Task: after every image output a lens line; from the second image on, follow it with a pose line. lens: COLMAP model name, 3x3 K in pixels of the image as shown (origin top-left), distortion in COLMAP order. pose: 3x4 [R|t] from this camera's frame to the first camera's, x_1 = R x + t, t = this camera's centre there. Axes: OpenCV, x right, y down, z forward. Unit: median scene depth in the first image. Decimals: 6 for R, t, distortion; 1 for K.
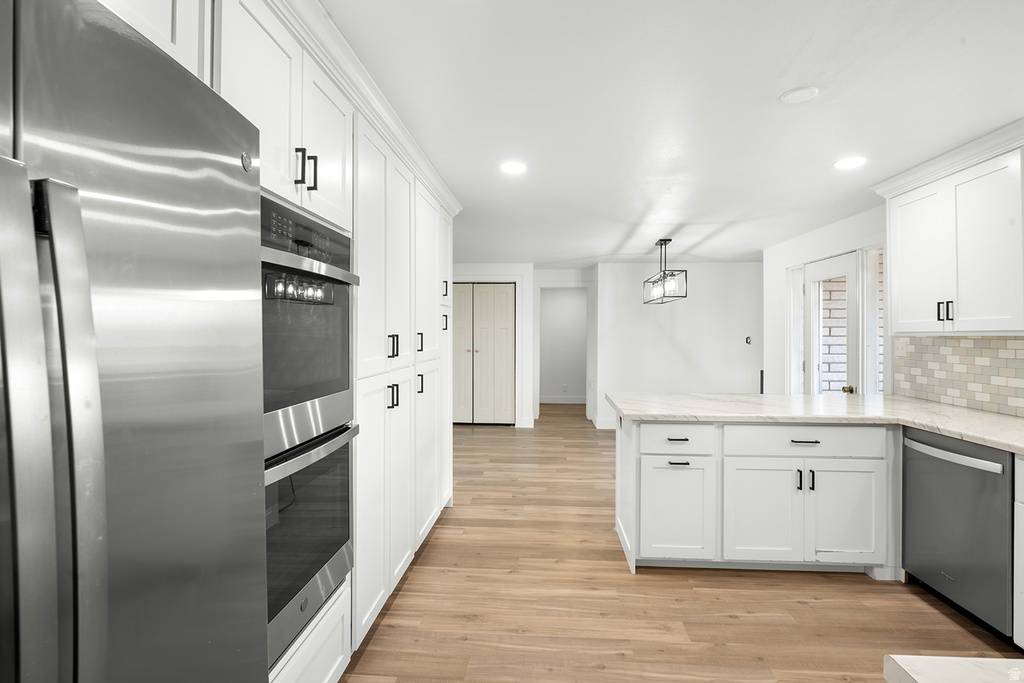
lens RADIAL K [[488.0, 0, 517.7], [0, 488.0, 327.2], [0, 0, 1]] dist [-0.006376, -0.000310]
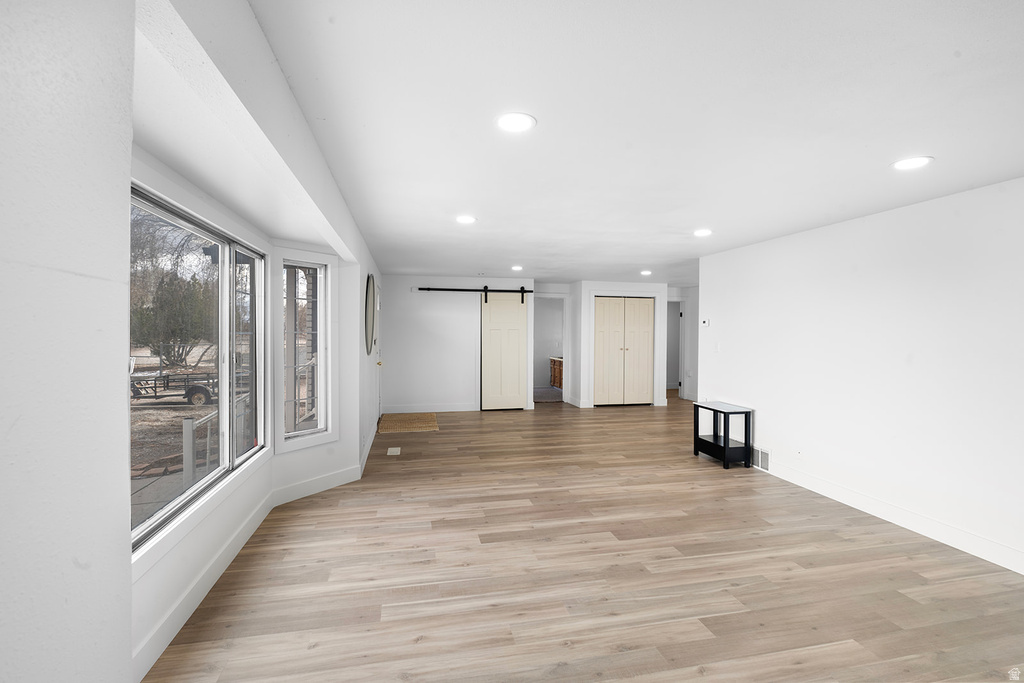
lens RADIAL K [[477.2, 0, 514.5], [0, 477.2, 339.4], [0, 0, 1]] dist [-0.010019, 0.000020]
pose [[0.961152, -0.004265, 0.275986, -1.731277], [-0.003947, 0.999566, 0.029190, -0.029626], [-0.275991, -0.029145, 0.960718, -0.347026]]
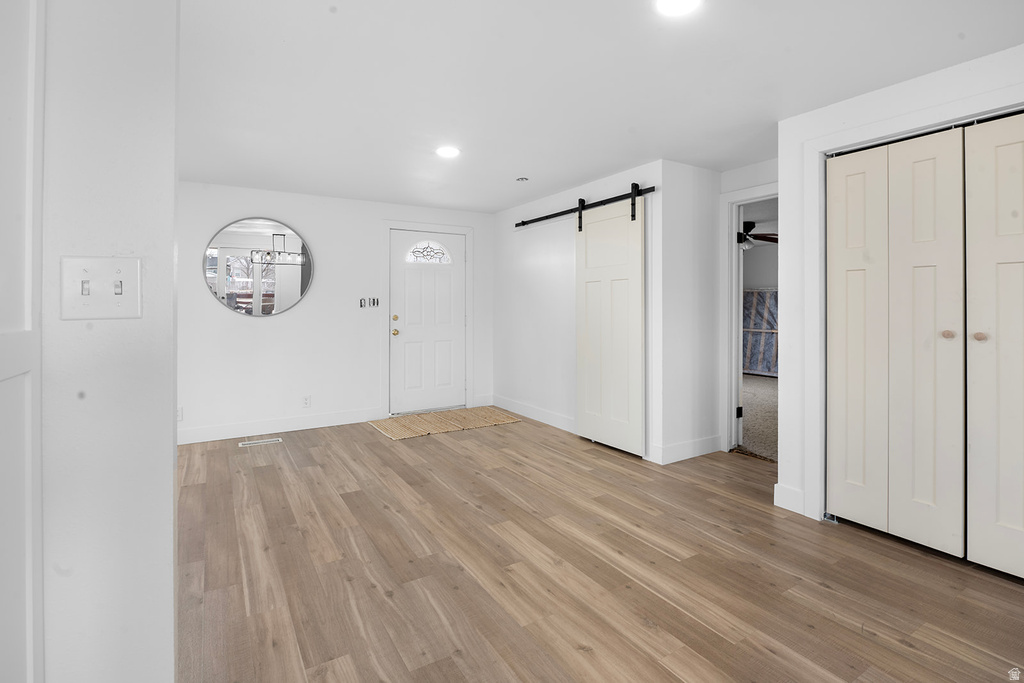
lens RADIAL K [[488.0, 0, 517.7], [0, 488.0, 327.2], [0, 0, 1]] dist [-0.006376, -0.000310]
pose [[0.583204, 0.027521, -0.811860, -0.020104], [0.010552, 0.999085, 0.041448, 0.063861], [0.812257, -0.032739, 0.582380, 1.369141]]
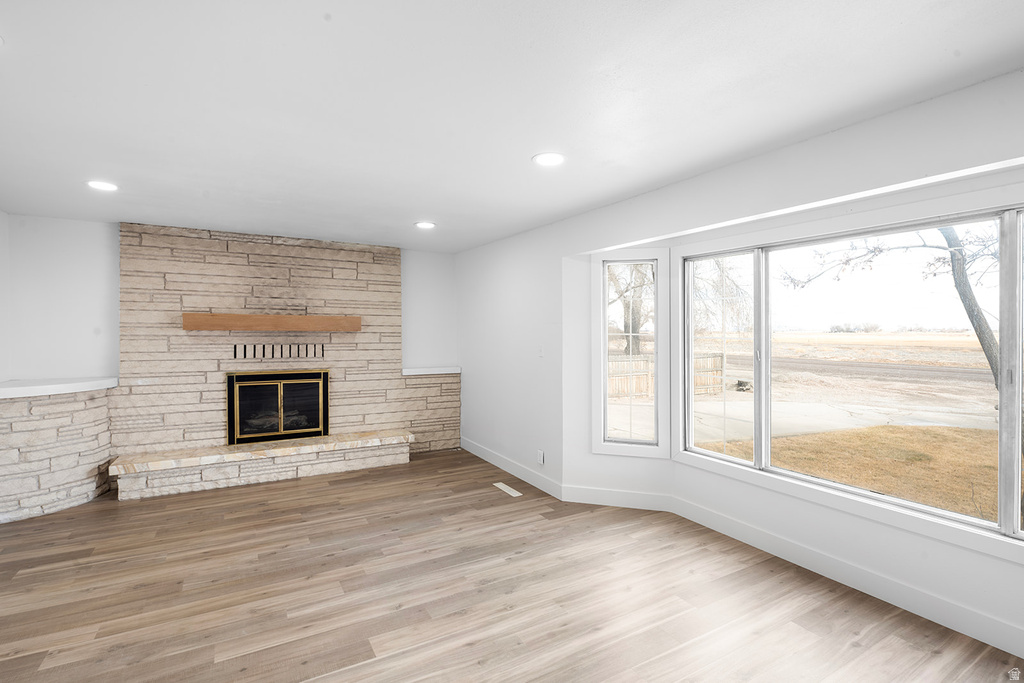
lens RADIAL K [[484.8, 0, 512.0], [0, 484.8, 341.5], [0, 0, 1]] dist [-0.002126, -0.000494]
pose [[-0.835138, 0.001713, -0.550038, -0.993827], [-0.005491, 0.999919, 0.011452, -0.013943], [0.550013, 0.012585, -0.835061, 1.019251]]
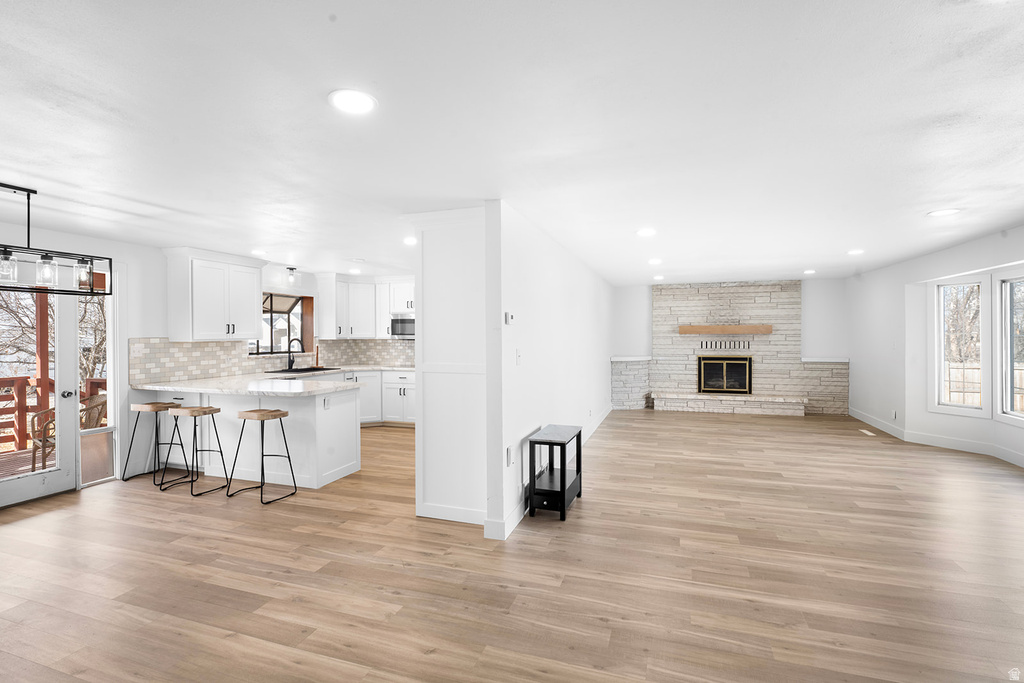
lens RADIAL K [[477.2, 0, 514.5], [0, 477.2, 339.4], [0, 0, 1]] dist [-0.010019, 0.000020]
pose [[-0.965922, -0.003201, 0.258814, -0.744290], [-0.002643, 0.999993, 0.002502, 0.003300], [-0.258821, 0.001733, -0.965924, 2.420124]]
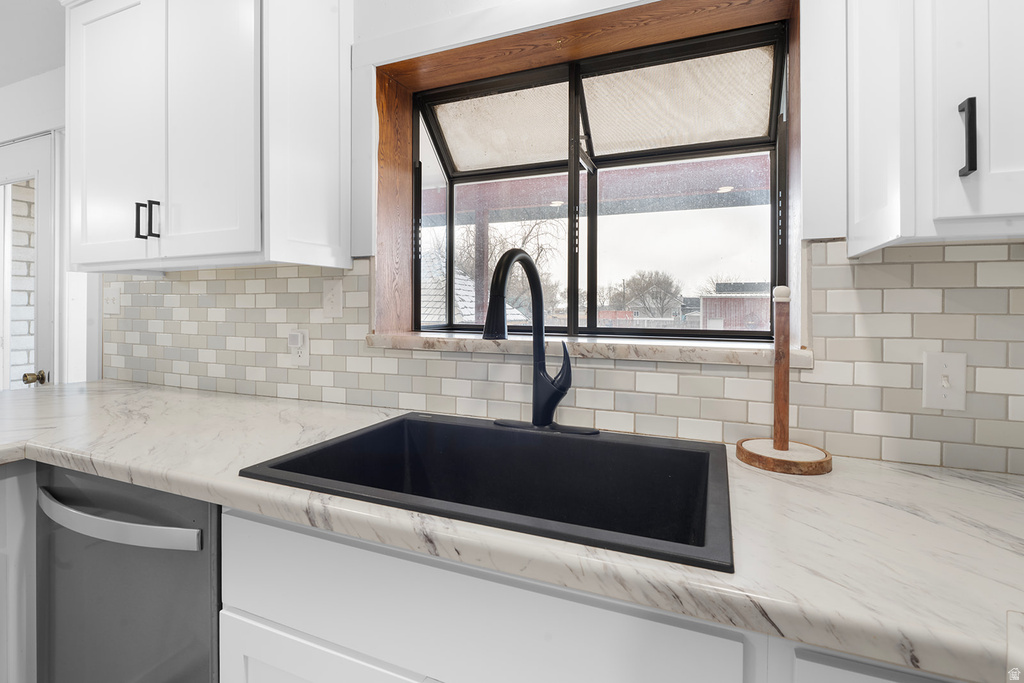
lens RADIAL K [[485.4, 0, 513.8], [0, 485.4, 311.7], [0, 0, 1]] dist [-0.011465, 0.000169]
pose [[0.333824, -0.007791, 0.942603, 0.470463], [-0.014578, 0.999804, 0.013427, 0.050243], [-0.942523, -0.018223, 0.333645, 0.403281]]
